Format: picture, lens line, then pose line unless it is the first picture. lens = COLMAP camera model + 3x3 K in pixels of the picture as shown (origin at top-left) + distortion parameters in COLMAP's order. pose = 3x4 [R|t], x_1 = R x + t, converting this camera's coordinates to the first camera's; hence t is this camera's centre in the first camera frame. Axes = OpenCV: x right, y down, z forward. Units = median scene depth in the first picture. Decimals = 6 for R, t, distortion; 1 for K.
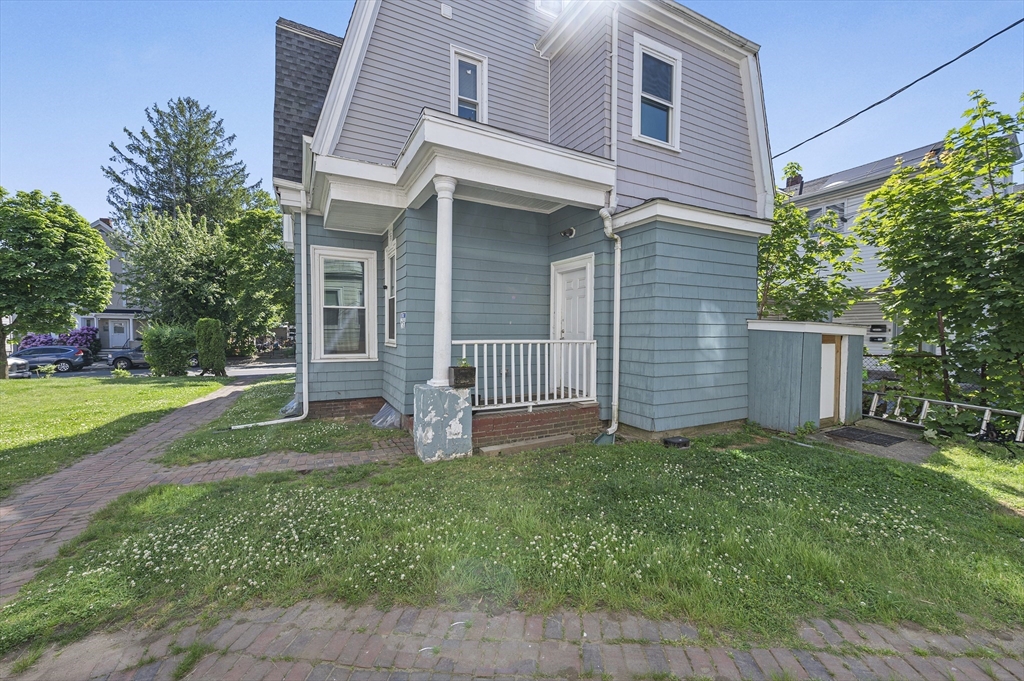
lens RADIAL K [[407.3, 0, 508.5], [0, 407.3, 344.9], [0, 0, 1]] dist [0.006358, 0.000166]
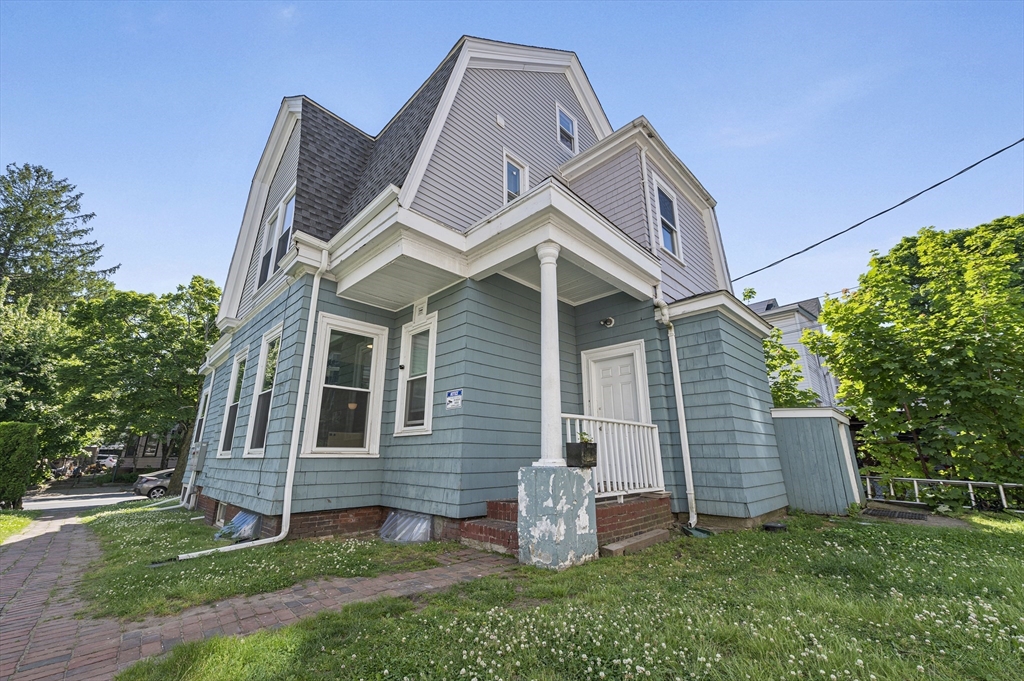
lens RADIAL K [[407.3, 0, 508.5], [0, 407.3, 344.9], [0, 0, 1]] dist [0.006358, 0.000166]
pose [[0.951752, 0.075182, 0.297517, -0.426601], [0.016109, 0.955947, -0.293097, 0.085349], [-0.306446, 0.283748, 0.908613, 0.168976]]
